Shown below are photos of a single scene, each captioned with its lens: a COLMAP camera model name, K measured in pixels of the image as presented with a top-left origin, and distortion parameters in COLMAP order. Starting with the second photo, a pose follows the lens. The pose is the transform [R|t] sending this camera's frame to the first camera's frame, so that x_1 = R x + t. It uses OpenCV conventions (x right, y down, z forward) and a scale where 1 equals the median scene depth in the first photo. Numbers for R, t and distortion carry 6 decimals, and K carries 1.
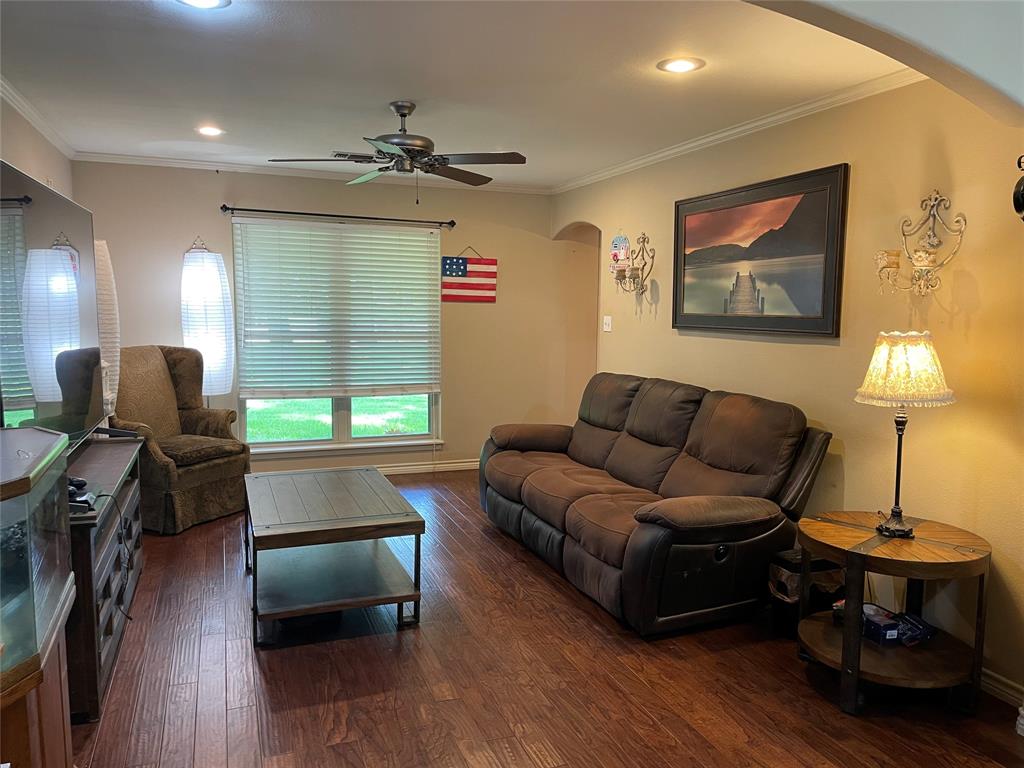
lens RADIAL K [[784.1, 0, 508.9], [0, 784.1, 388.3], [0, 0, 1]] dist [0.001261, -0.005227]
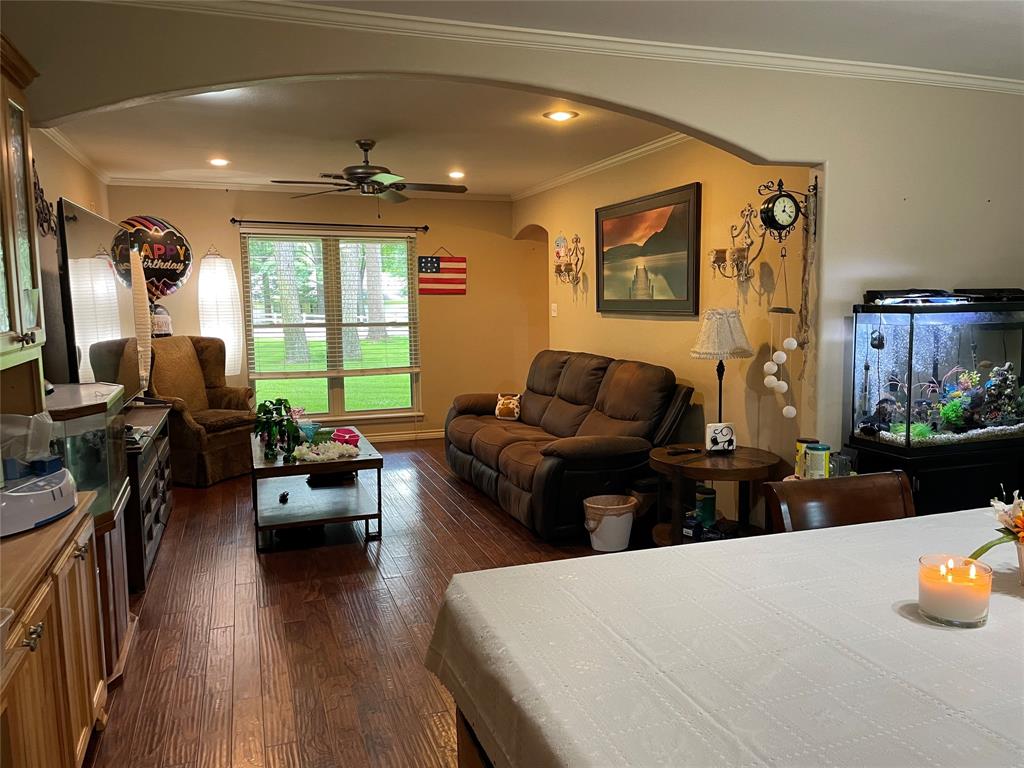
lens RADIAL K [[776.0, 0, 512.0], [0, 776.0, 384.0], [0, 0, 1]] dist [0.003468, 0.001128]
pose [[0.999702, -0.017117, -0.017390, 0.109136], [0.017184, 0.999846, 0.003659, 0.033776], [0.017324, -0.003957, 0.999842, -0.250455]]
